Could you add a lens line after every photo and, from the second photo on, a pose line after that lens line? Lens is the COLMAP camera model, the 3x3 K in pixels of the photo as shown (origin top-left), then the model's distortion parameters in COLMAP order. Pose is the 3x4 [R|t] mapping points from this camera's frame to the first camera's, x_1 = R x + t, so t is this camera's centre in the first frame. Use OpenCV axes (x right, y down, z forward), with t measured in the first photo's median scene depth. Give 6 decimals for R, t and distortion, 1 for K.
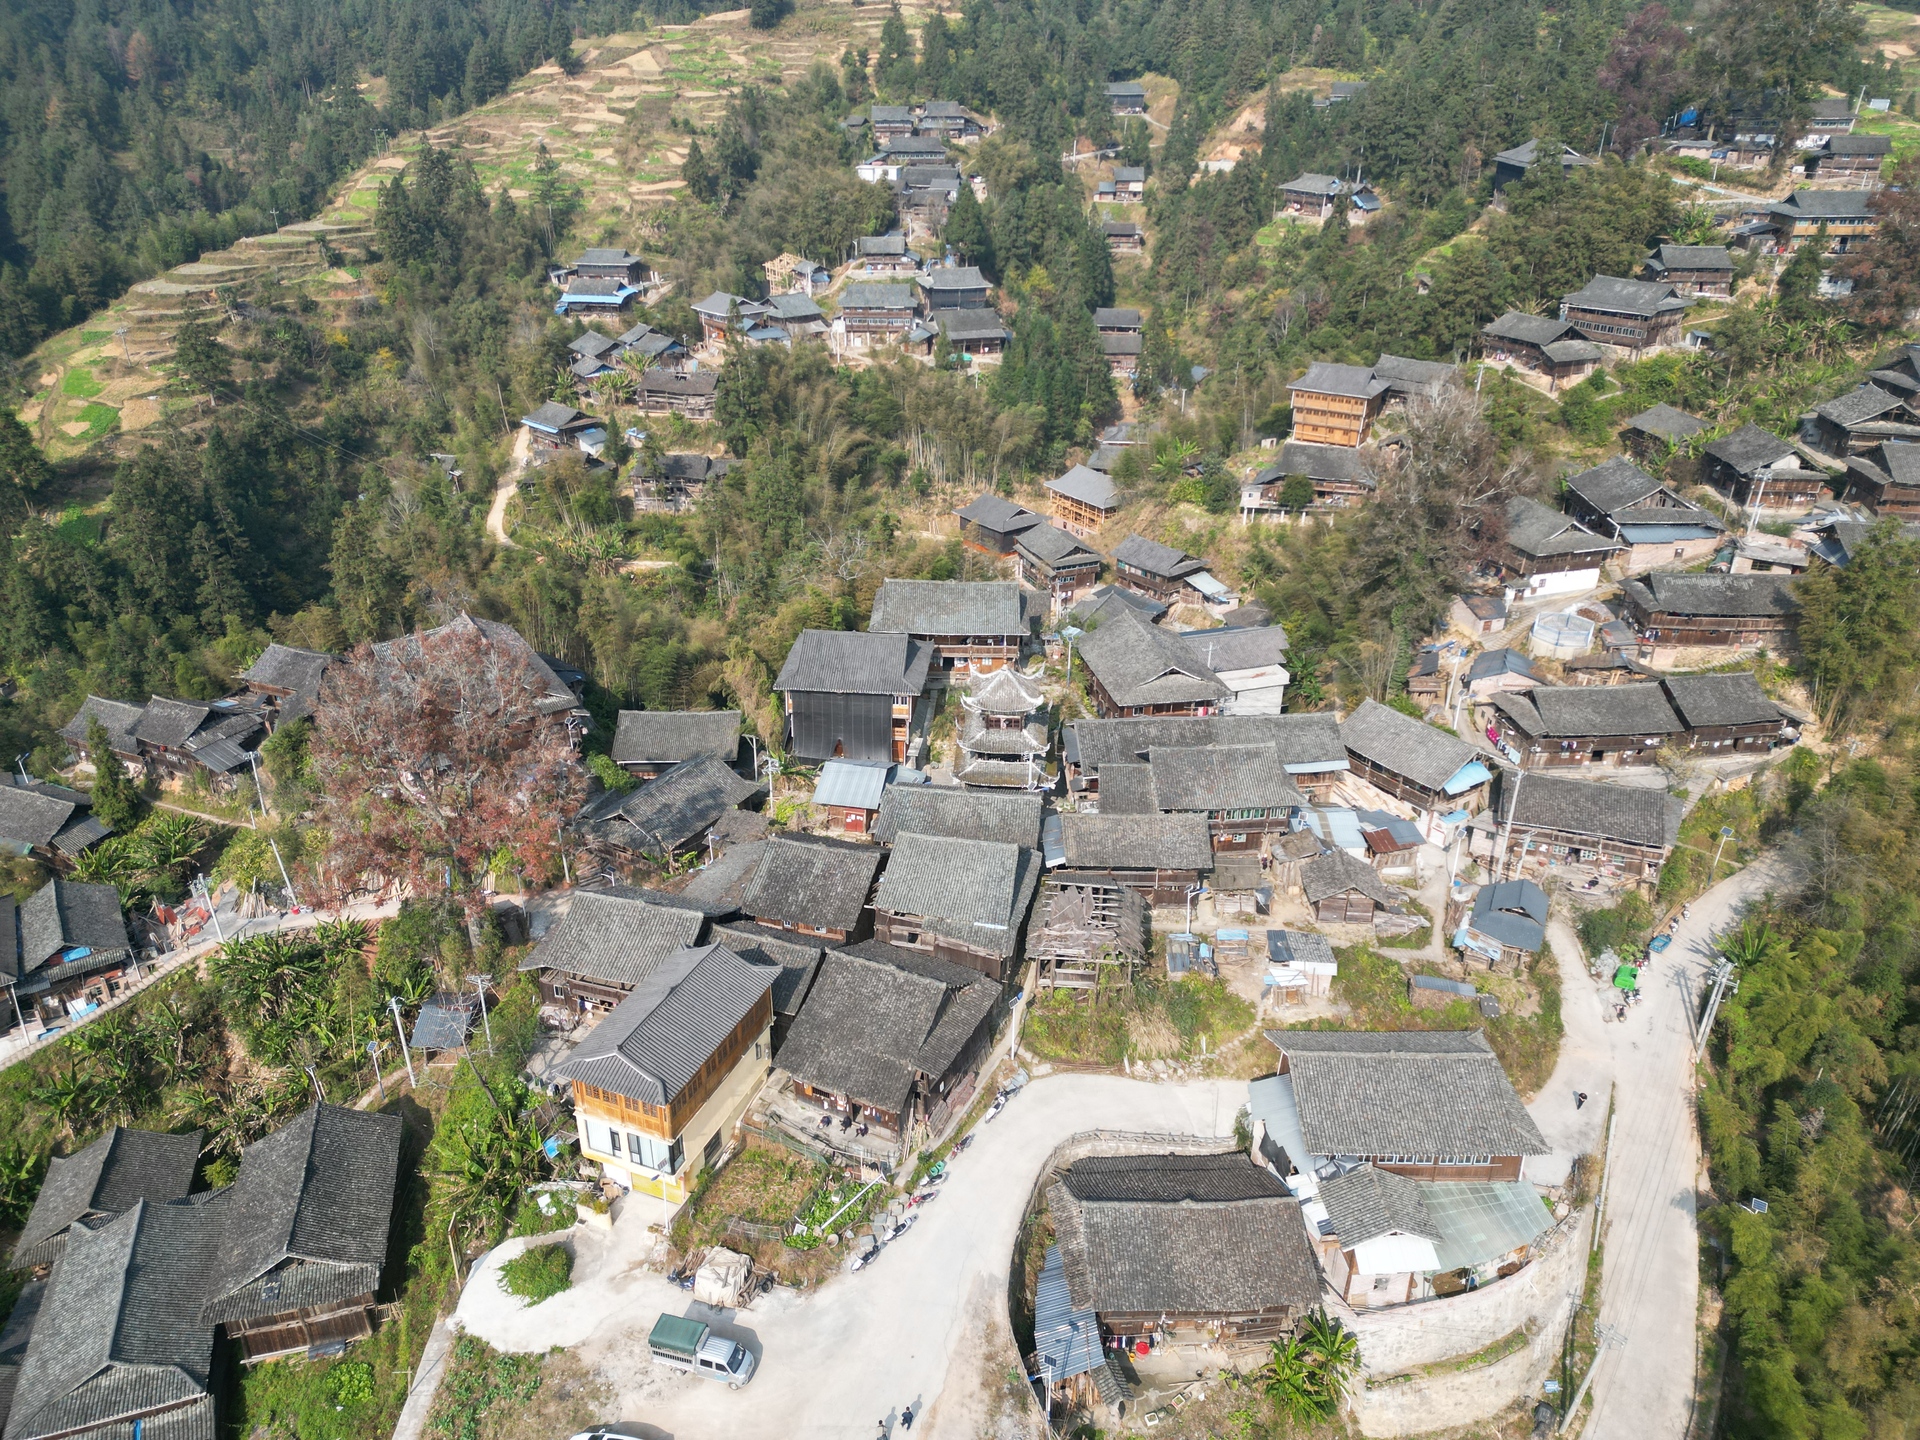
lens RADIAL K [[1340.4, 0, 962.9], [0, 1340.4, 720.4], [0, 0, 1]] dist [0.085194, -0.076035]
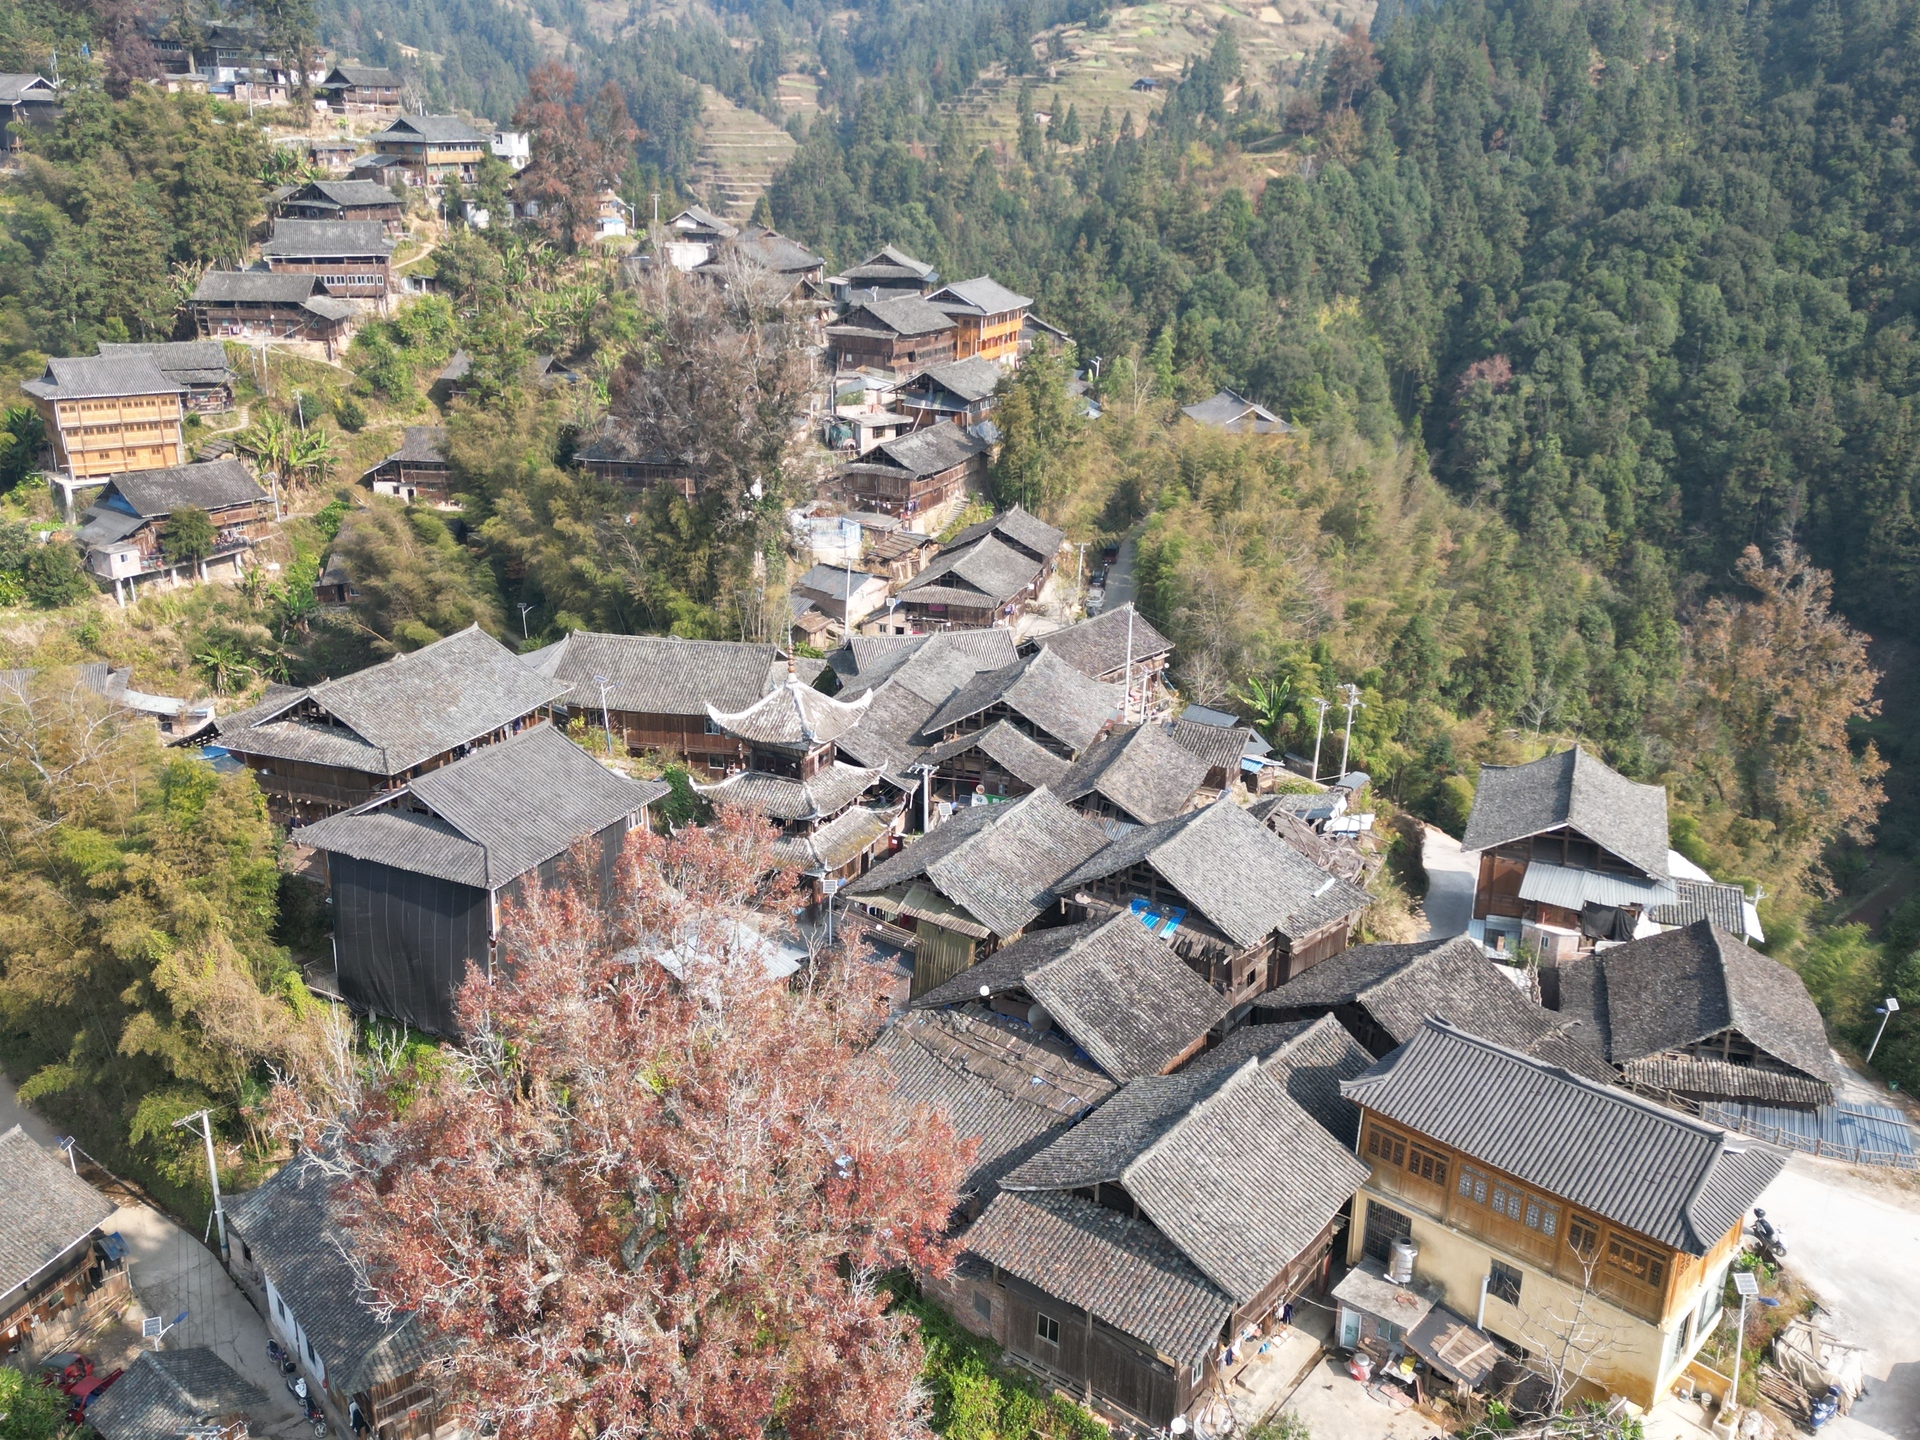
lens RADIAL K [[1684.7, 0, 963.3], [0, 1684.7, 719.8], [0, 0, 1]] dist [0.083220, -0.074827]
pose [[0.366774, -0.313728, 0.875815, -0.340107], [0.404095, 0.901699, 0.153773, -0.060095], [-0.837964, 0.297512, 0.457496, 0.311203]]
